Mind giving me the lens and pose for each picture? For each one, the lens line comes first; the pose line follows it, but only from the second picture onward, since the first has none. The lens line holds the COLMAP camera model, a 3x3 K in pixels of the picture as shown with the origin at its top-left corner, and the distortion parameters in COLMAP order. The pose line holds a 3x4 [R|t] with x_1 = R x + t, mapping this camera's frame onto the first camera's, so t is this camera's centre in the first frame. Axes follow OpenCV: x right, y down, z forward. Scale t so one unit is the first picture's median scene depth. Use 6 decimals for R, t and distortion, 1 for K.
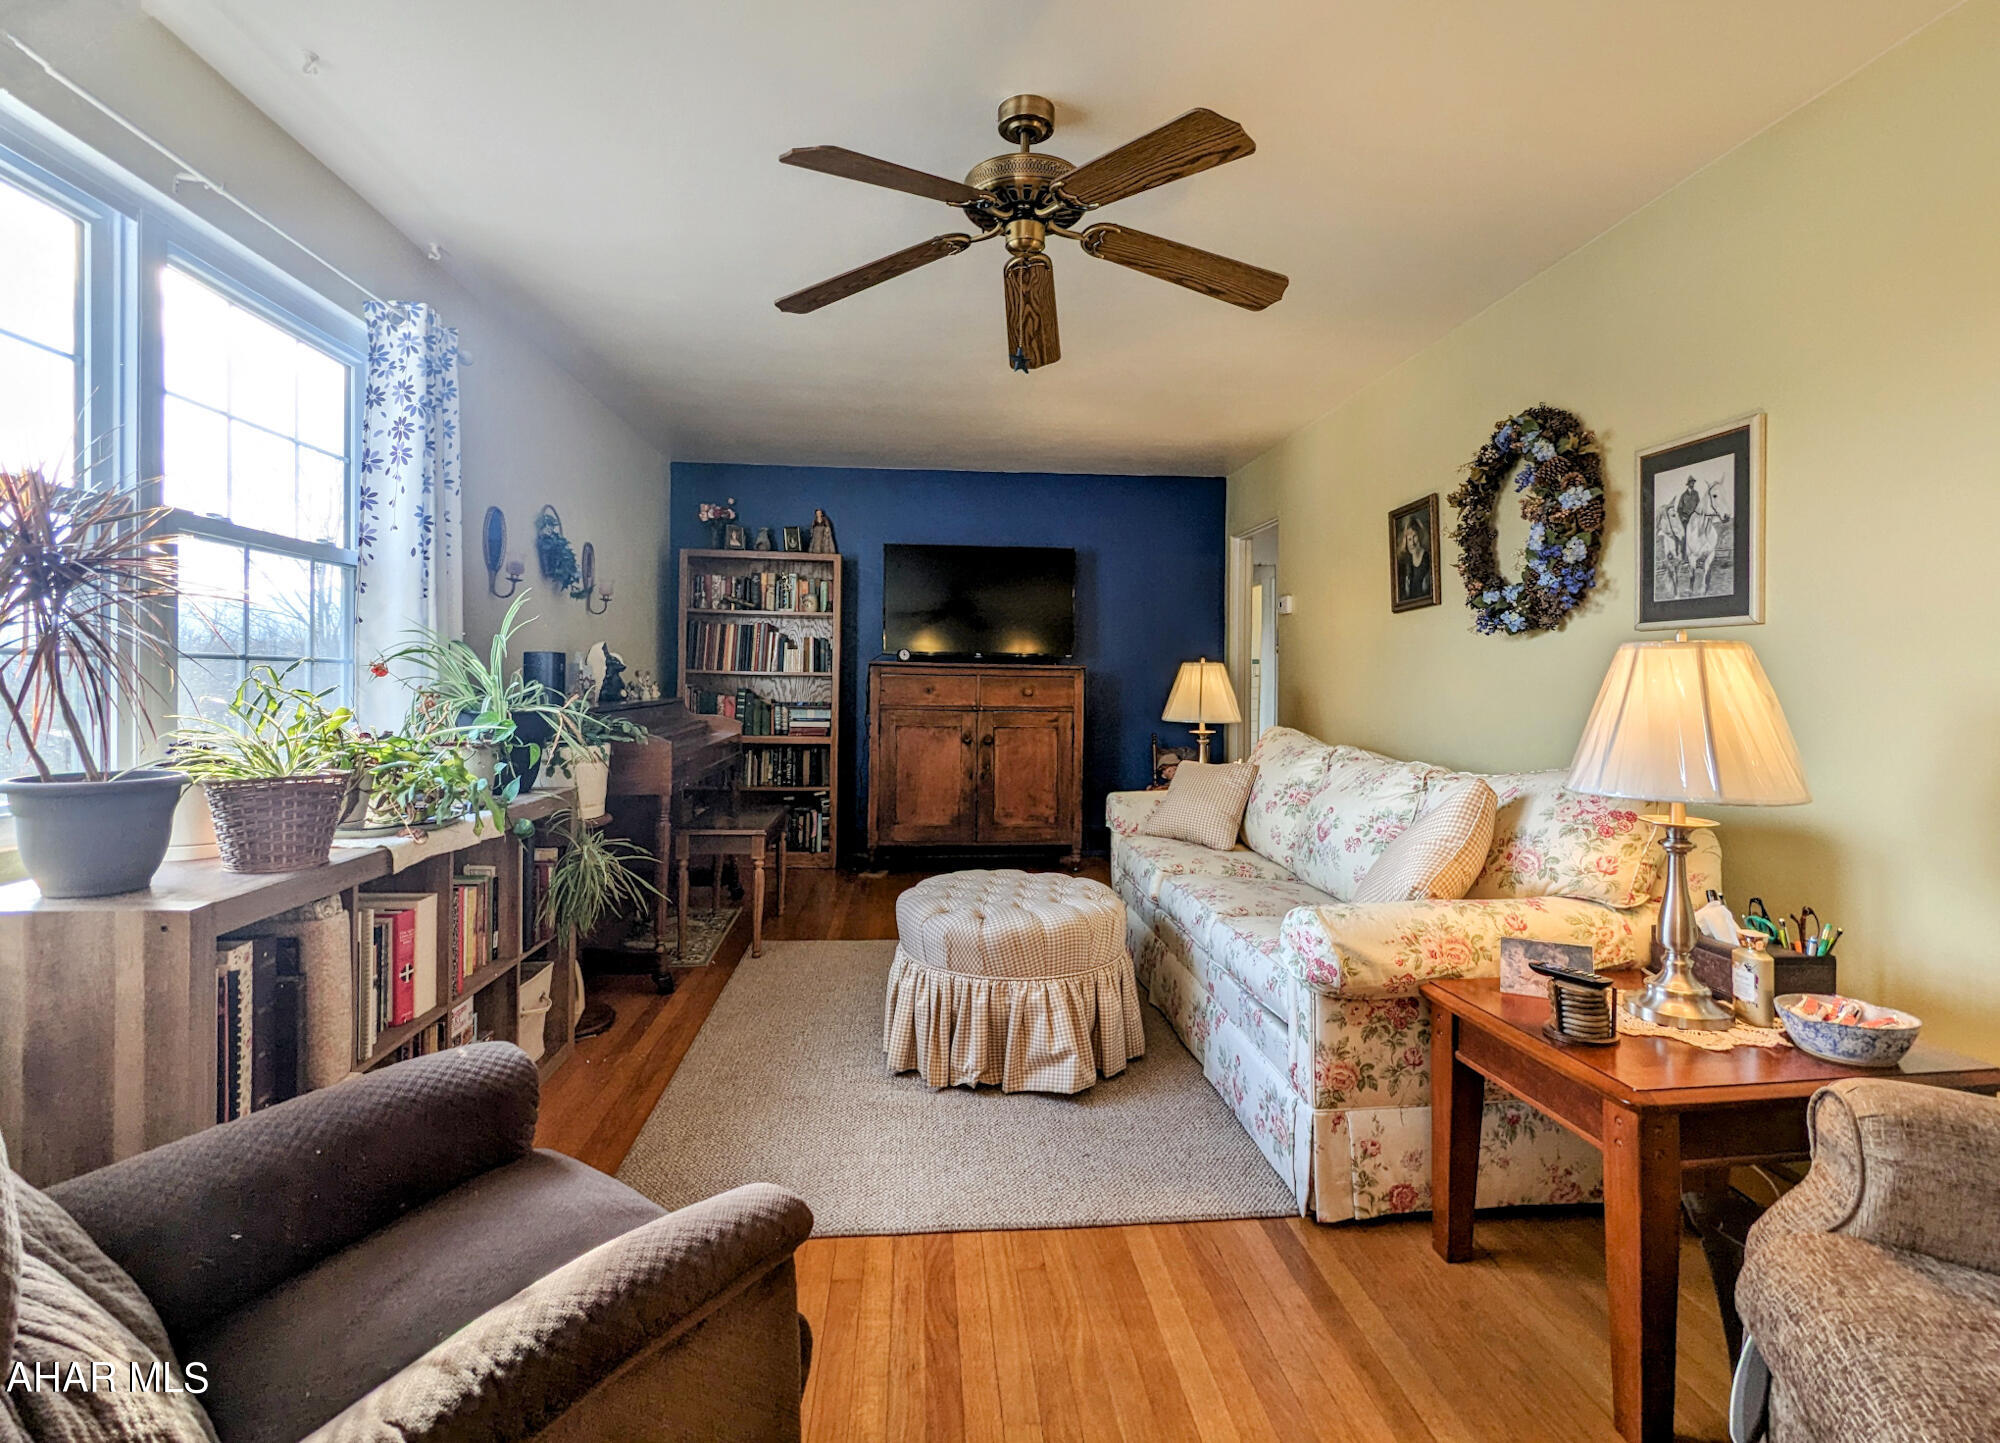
lens RADIAL K [[948.5, 0, 999.6], [0, 948.5, 686.0], [0, 0, 1]] dist [-0.006621, 0.000039]
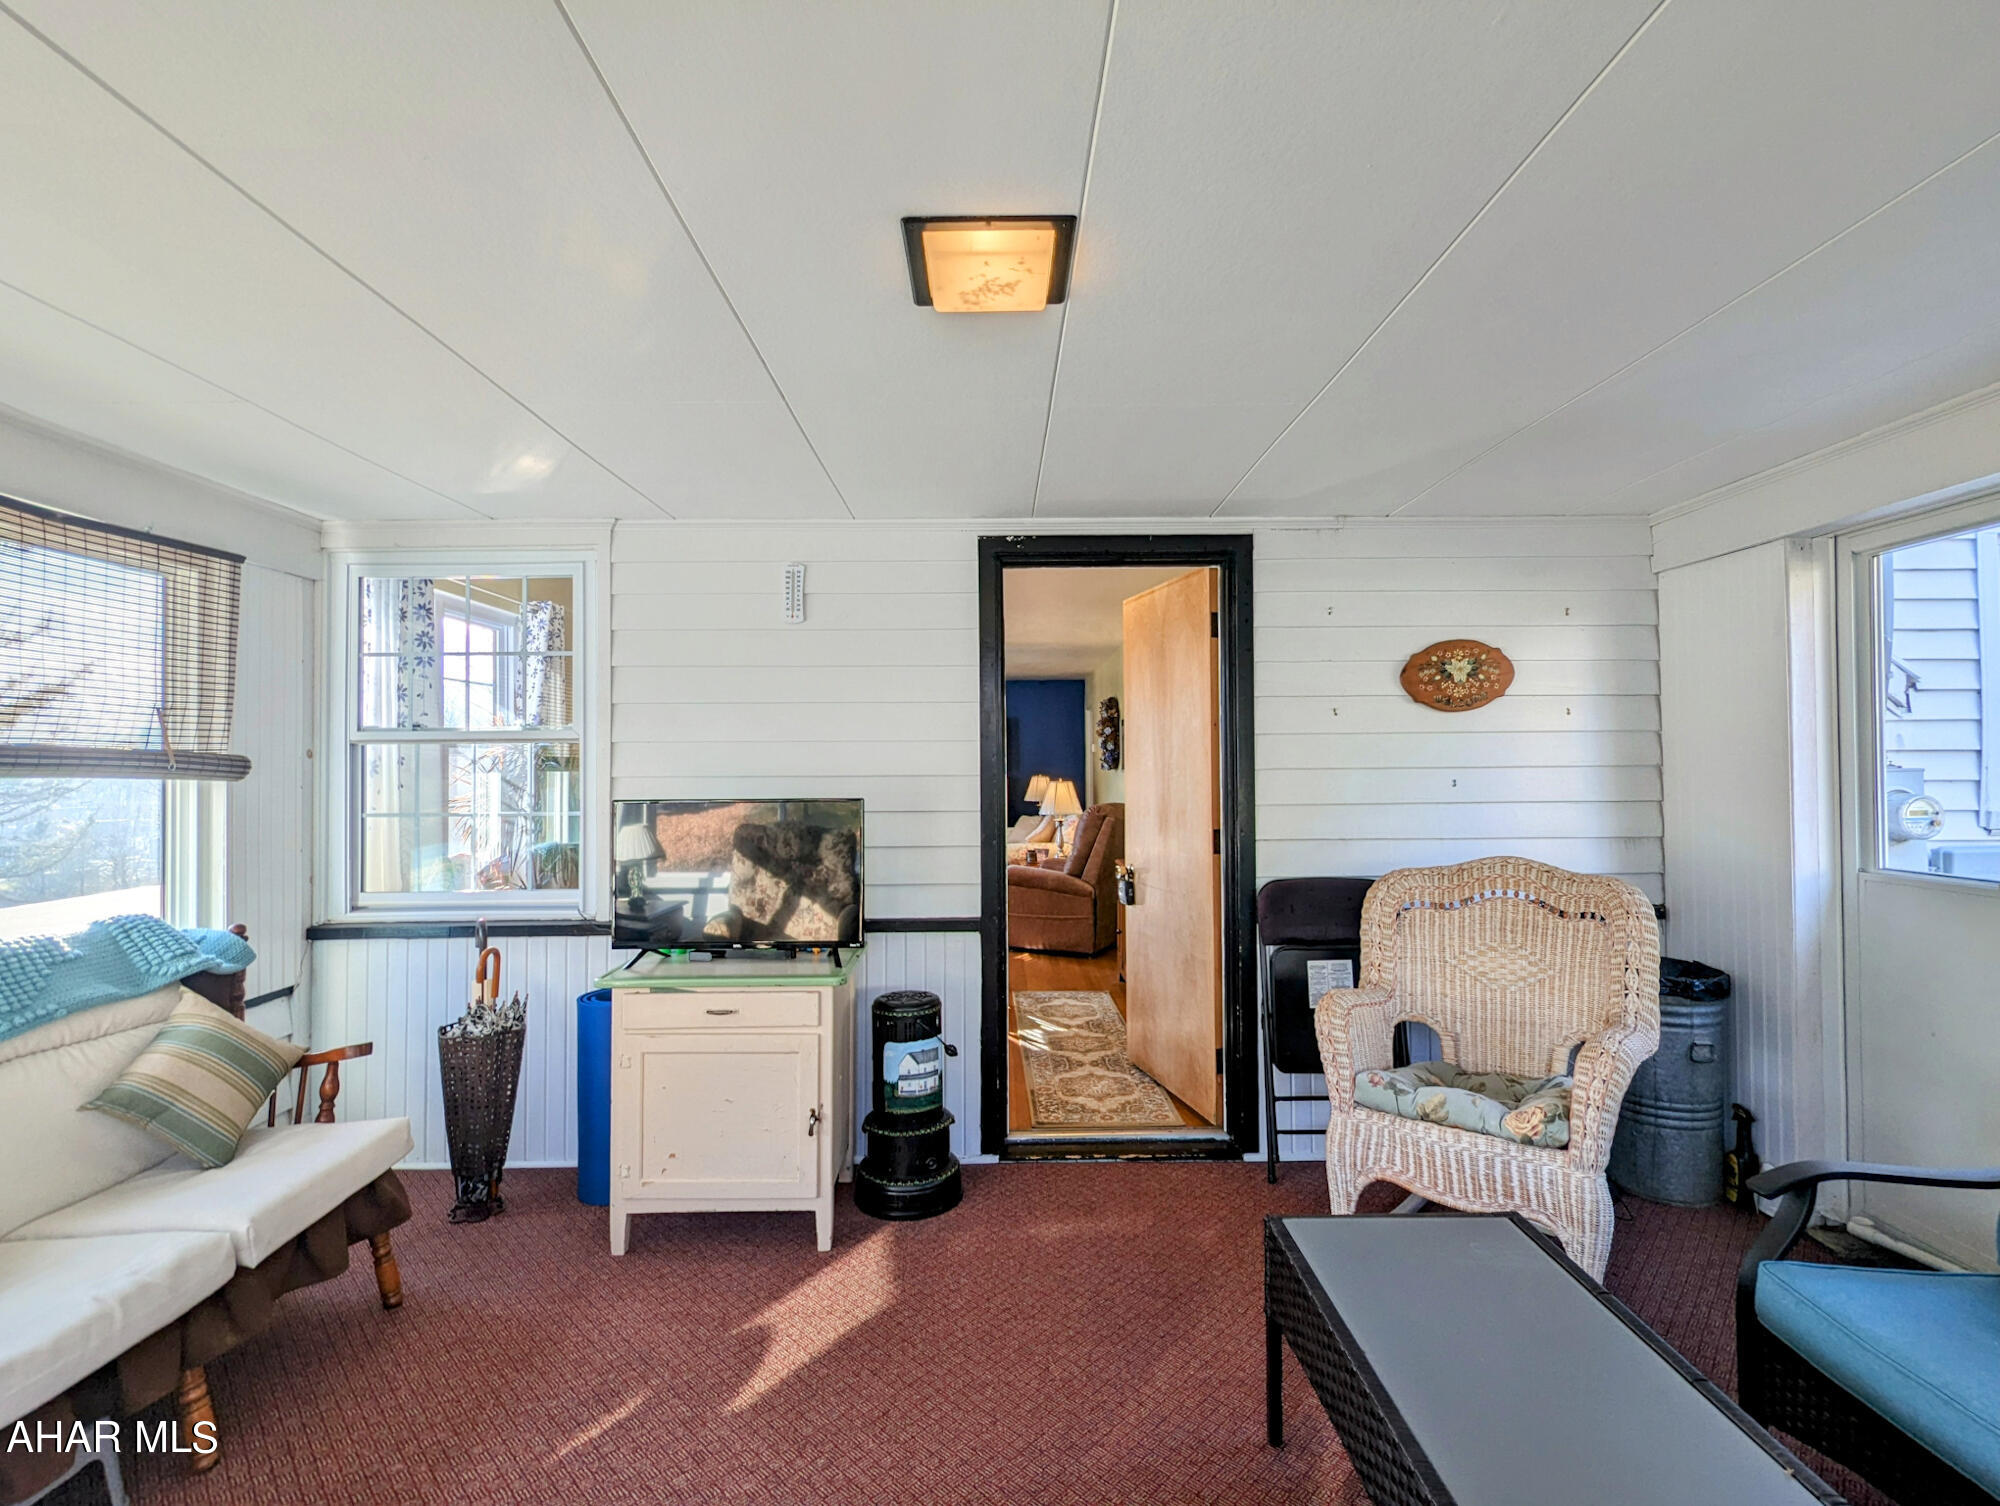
lens RADIAL K [[941.7, 0, 1000.0], [0, 941.7, 753.0], [0, 0, 1]] dist [-0.002328, -0.001914]
pose [[0.996613, -0.013086, -0.081183, 0.372230], [0.011539, 0.999743, -0.019499, -0.046766], [0.081417, 0.018496, 0.996508, -1.696392]]
